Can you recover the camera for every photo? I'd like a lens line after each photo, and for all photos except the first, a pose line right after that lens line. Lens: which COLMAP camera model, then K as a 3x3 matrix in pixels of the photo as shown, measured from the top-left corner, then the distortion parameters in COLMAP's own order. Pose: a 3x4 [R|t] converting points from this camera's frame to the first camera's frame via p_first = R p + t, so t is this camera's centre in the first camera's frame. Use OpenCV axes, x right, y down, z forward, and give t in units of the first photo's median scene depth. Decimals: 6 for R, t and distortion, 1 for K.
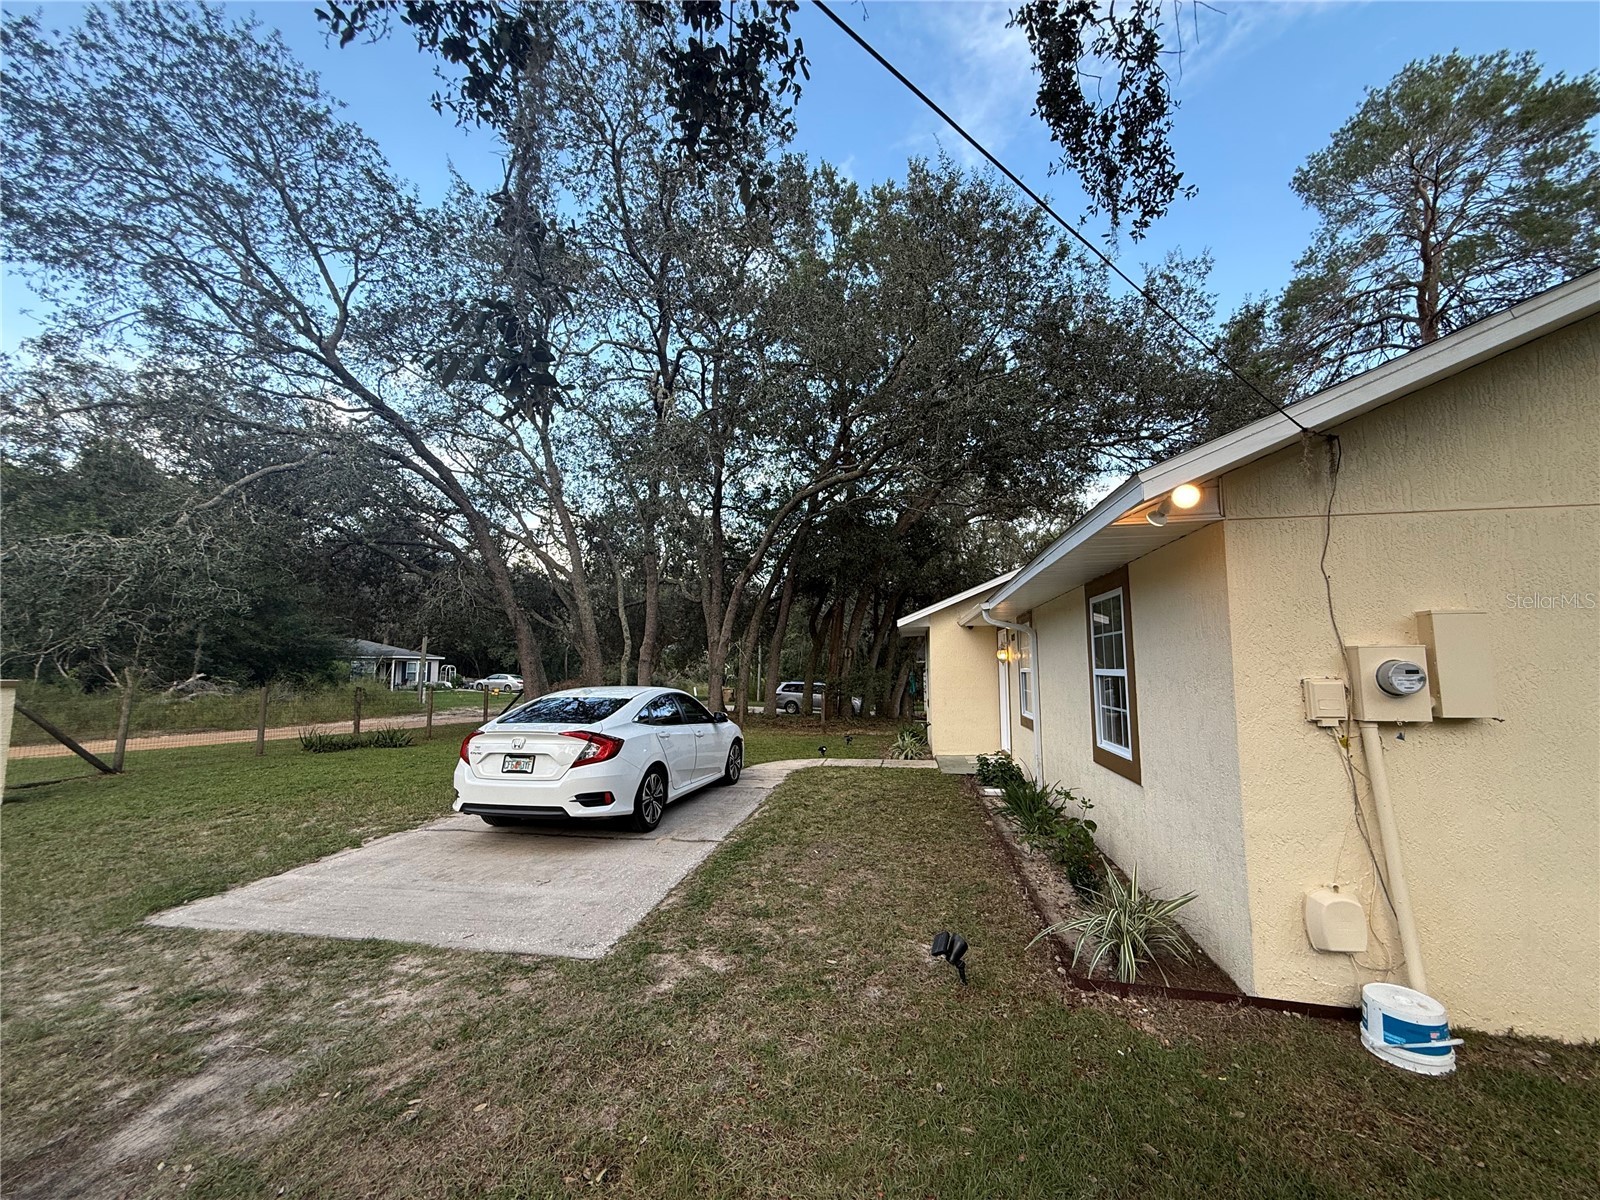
lens RADIAL K [[638.3, 0, 804.1], [0, 638.3, 598.9], [0, 0, 1]] dist [-0.002631, 0.000485]
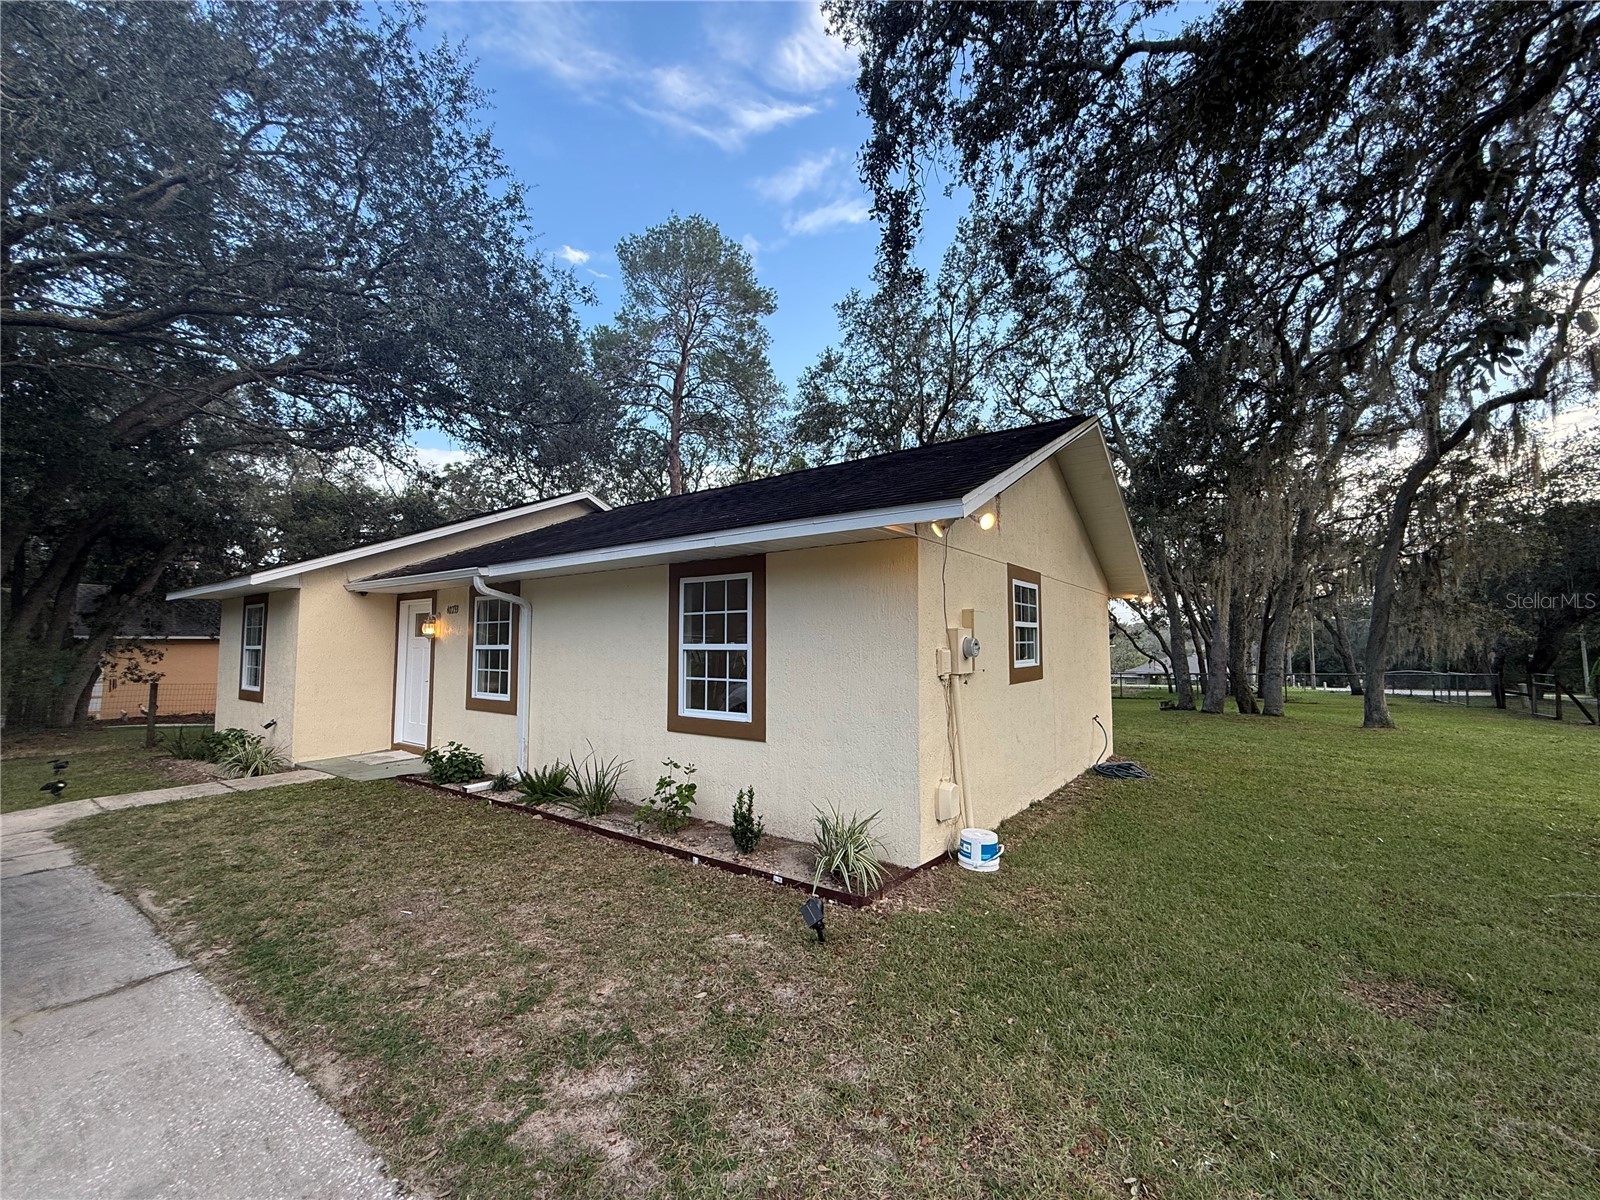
lens RADIAL K [[638.3, 0, 792.9], [0, 638.3, 602.2], [0, 0, 1]] dist [-0.002631, 0.000485]
pose [[0.443404, 0.062389, 0.894148, -0.618356], [-0.094436, 0.995274, -0.022615, 0.067572], [-0.891333, -0.074412, 0.447200, 0.523242]]
